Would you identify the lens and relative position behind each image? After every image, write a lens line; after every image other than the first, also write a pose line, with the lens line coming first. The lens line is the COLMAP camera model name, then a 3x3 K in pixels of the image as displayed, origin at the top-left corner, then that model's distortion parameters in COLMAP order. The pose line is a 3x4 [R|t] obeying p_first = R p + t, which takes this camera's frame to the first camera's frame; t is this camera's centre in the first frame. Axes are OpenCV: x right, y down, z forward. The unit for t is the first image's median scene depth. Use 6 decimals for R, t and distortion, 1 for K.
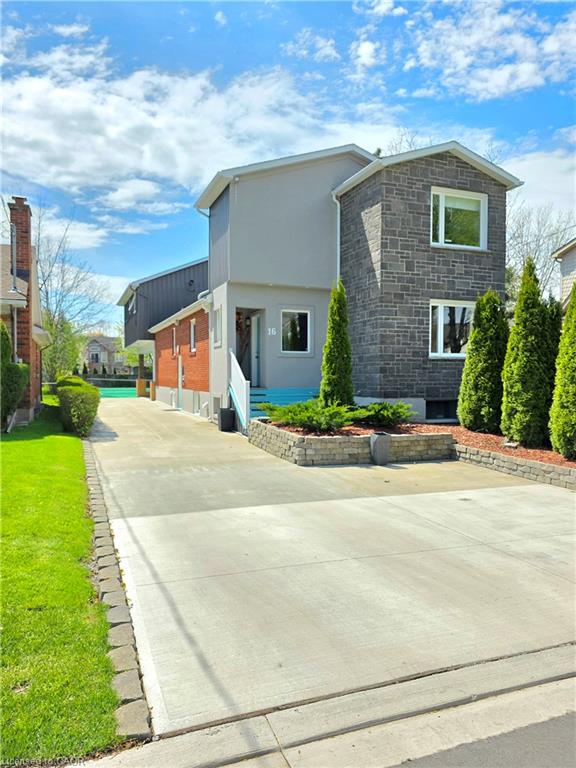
lens RADIAL K [[507.7, 0, 291.2], [0, 507.7, 376.1], [0, 0, 1]] dist [0.089827, -0.109453]
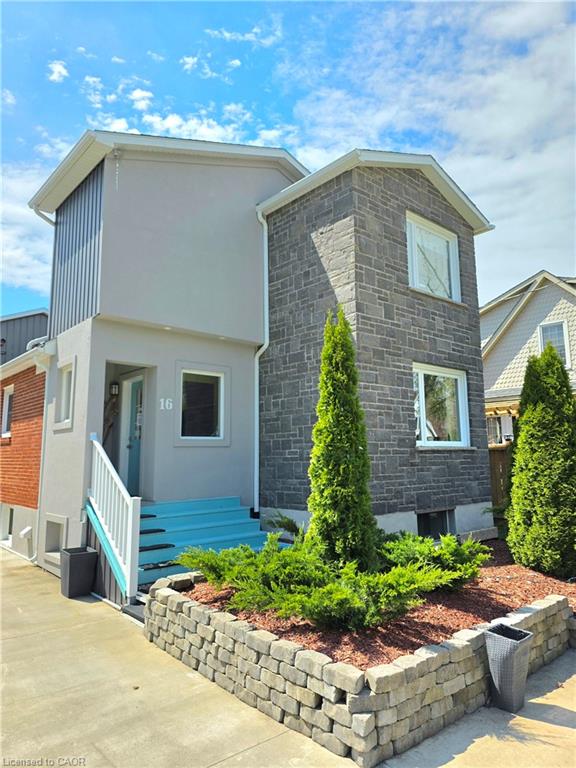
lens RADIAL K [[507.7, 0, 291.2], [0, 507.7, 376.1], [0, 0, 1]] dist [0.089827, -0.109453]
pose [[0.943799, 0.039305, 0.328174, -0.103766], [0.013859, 0.987324, -0.158109, -0.024515], [-0.330229, 0.153771, 0.931291, 0.404638]]
